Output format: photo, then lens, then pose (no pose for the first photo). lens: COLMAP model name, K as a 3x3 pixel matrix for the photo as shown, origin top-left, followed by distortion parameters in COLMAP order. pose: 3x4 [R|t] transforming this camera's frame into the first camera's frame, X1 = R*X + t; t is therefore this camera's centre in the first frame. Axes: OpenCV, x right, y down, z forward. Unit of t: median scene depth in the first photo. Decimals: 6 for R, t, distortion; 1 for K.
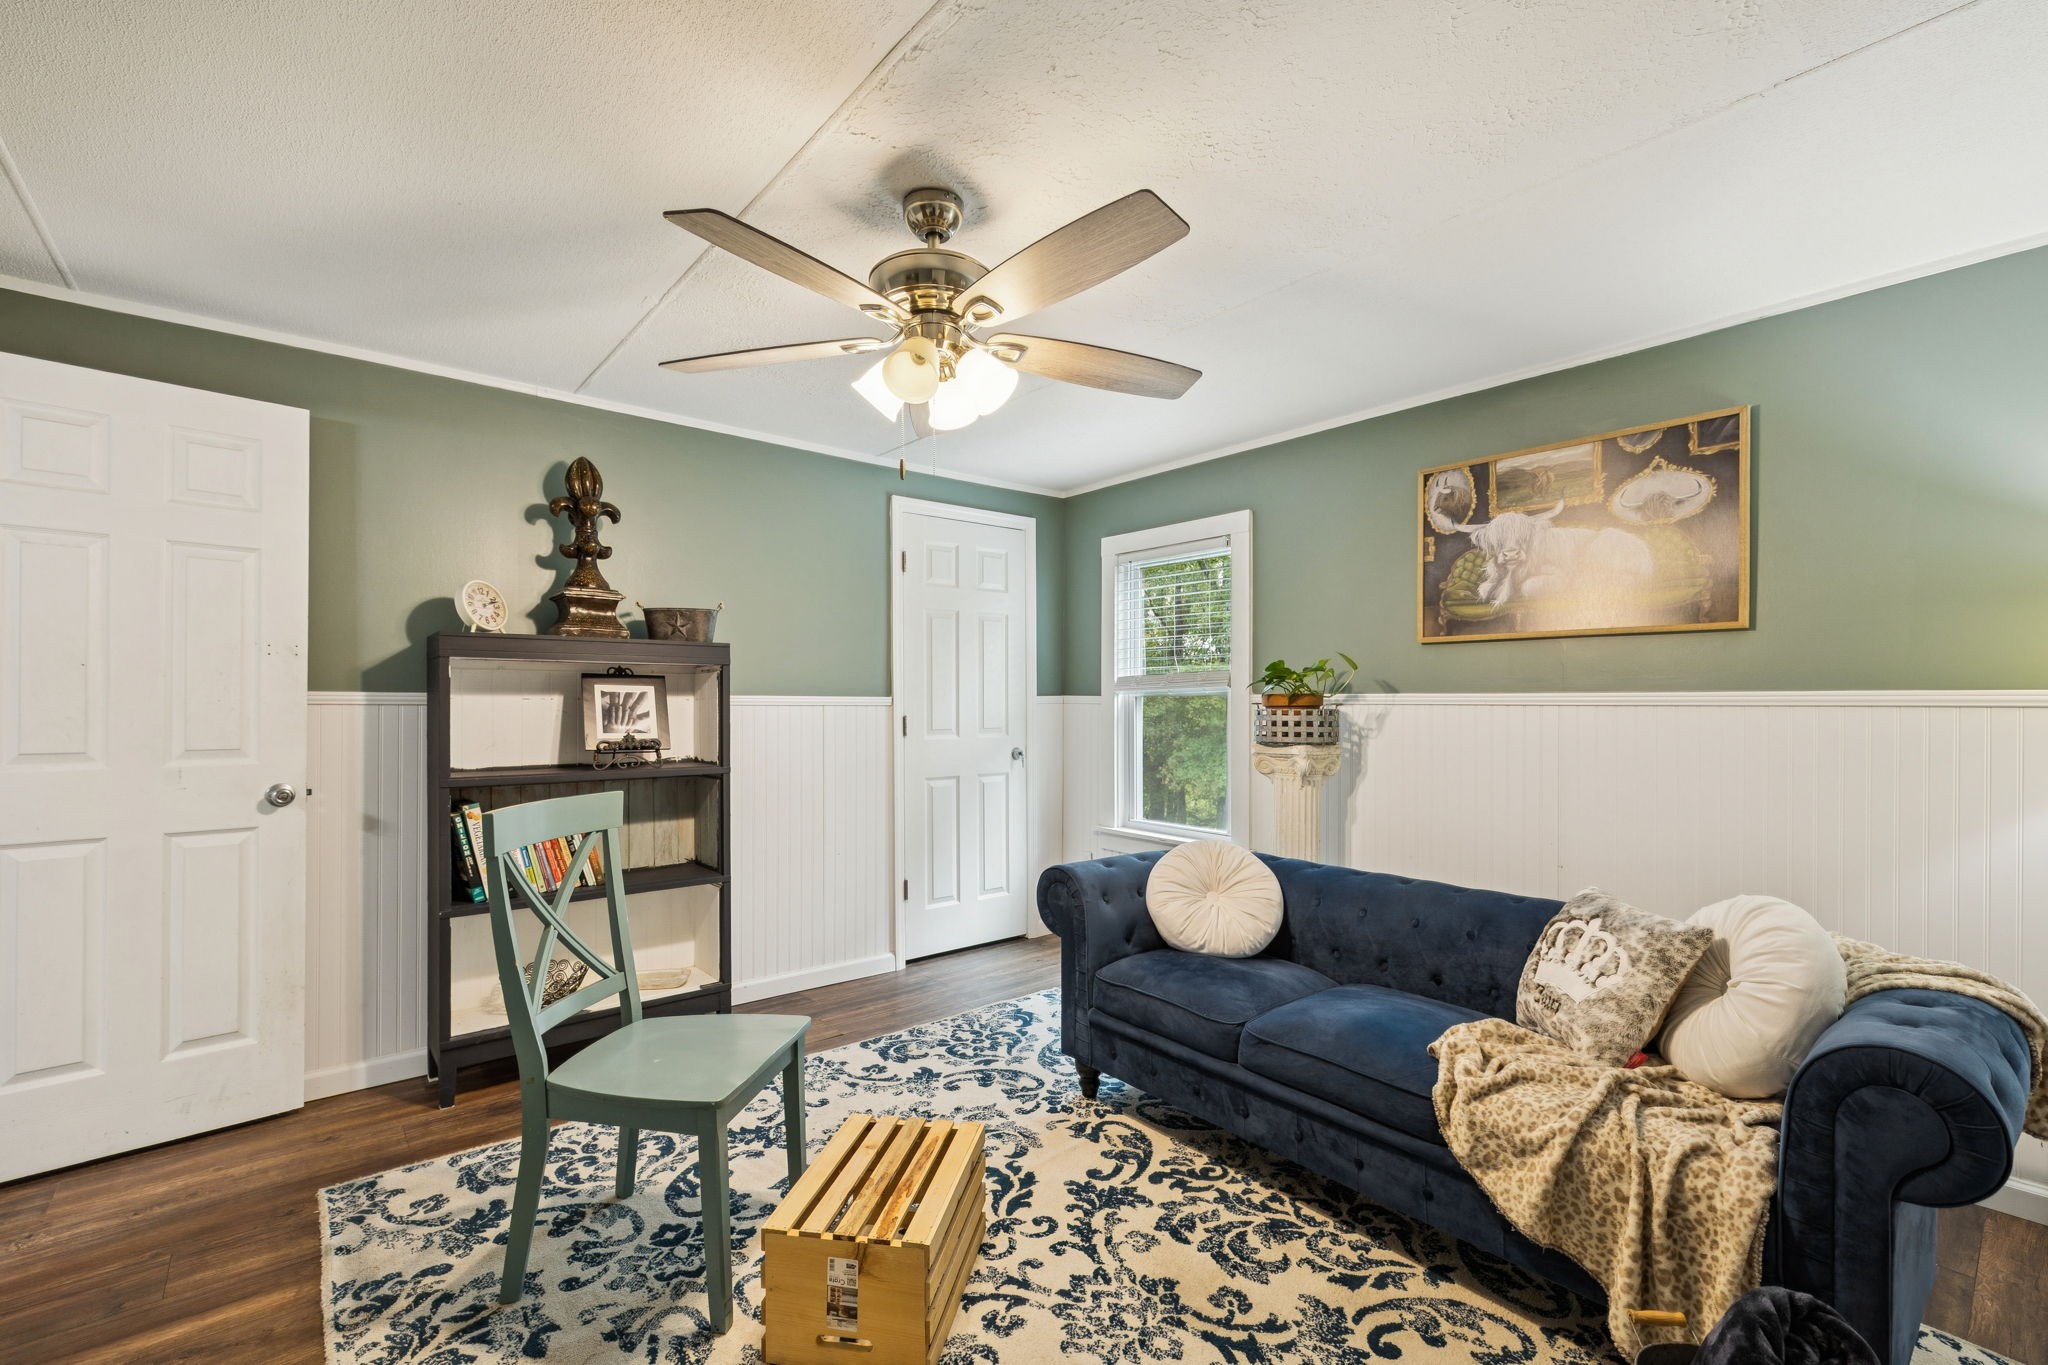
lens RADIAL K [[886.0, 0, 1019.9], [0, 886.0, 692.0], [0, 0, 1]] dist [-0.000677, -0.000193]
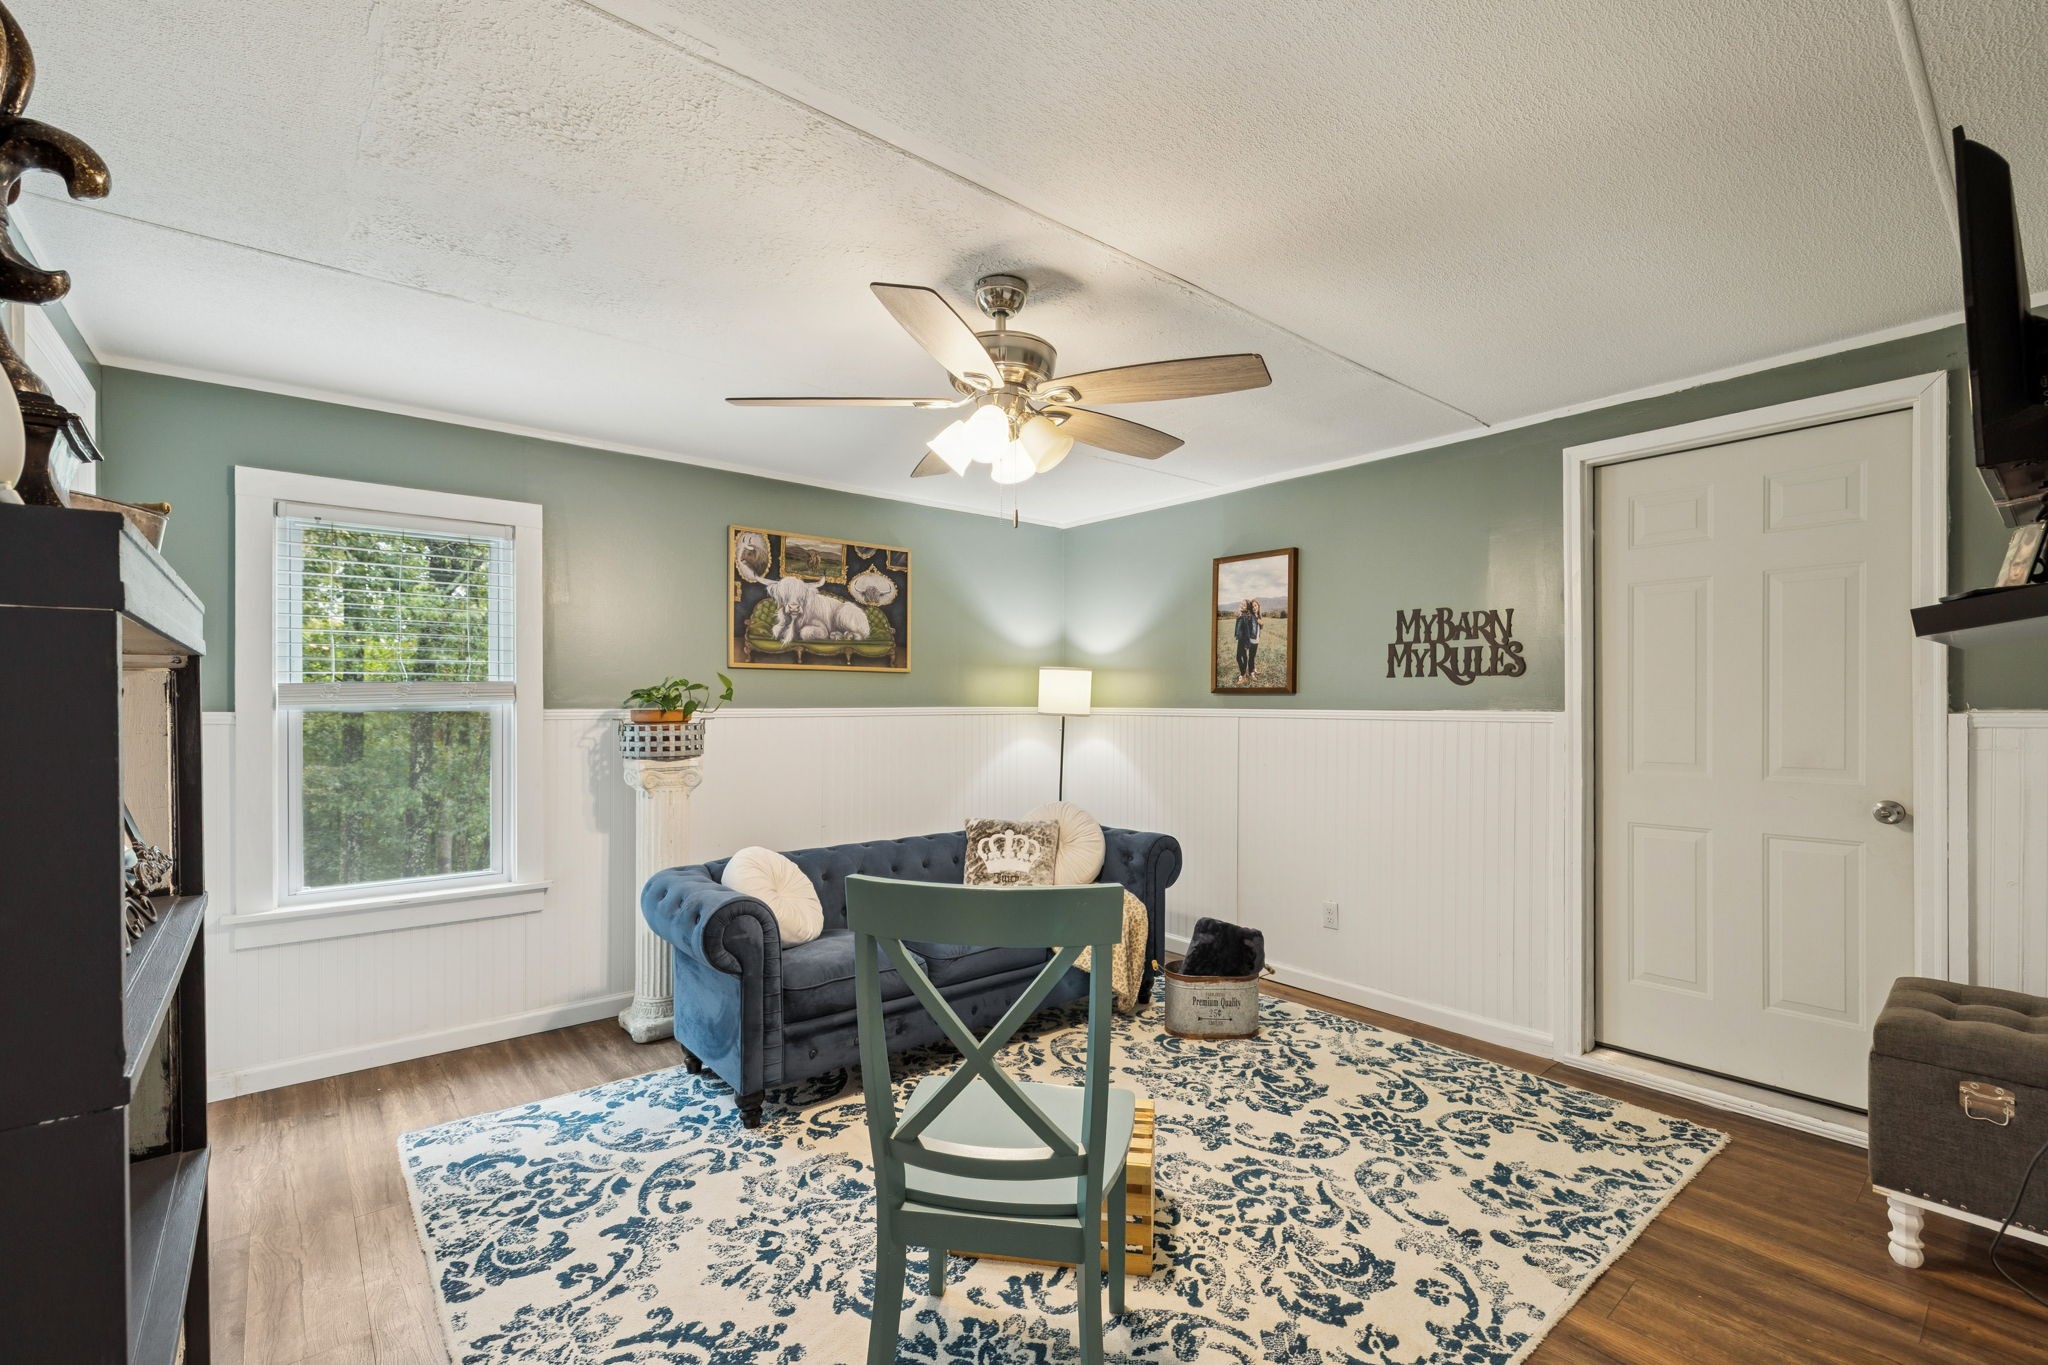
lens RADIAL K [[886.0, 0, 1019.6], [0, 886.0, 697.8], [0, 0, 1]] dist [-0.000677, -0.000193]
pose [[-0.006448, 0.002421, 0.999976, -0.813665], [-0.009038, 0.999956, -0.002479, -0.014760], [-0.999938, -0.009053, -0.006426, 0.648337]]
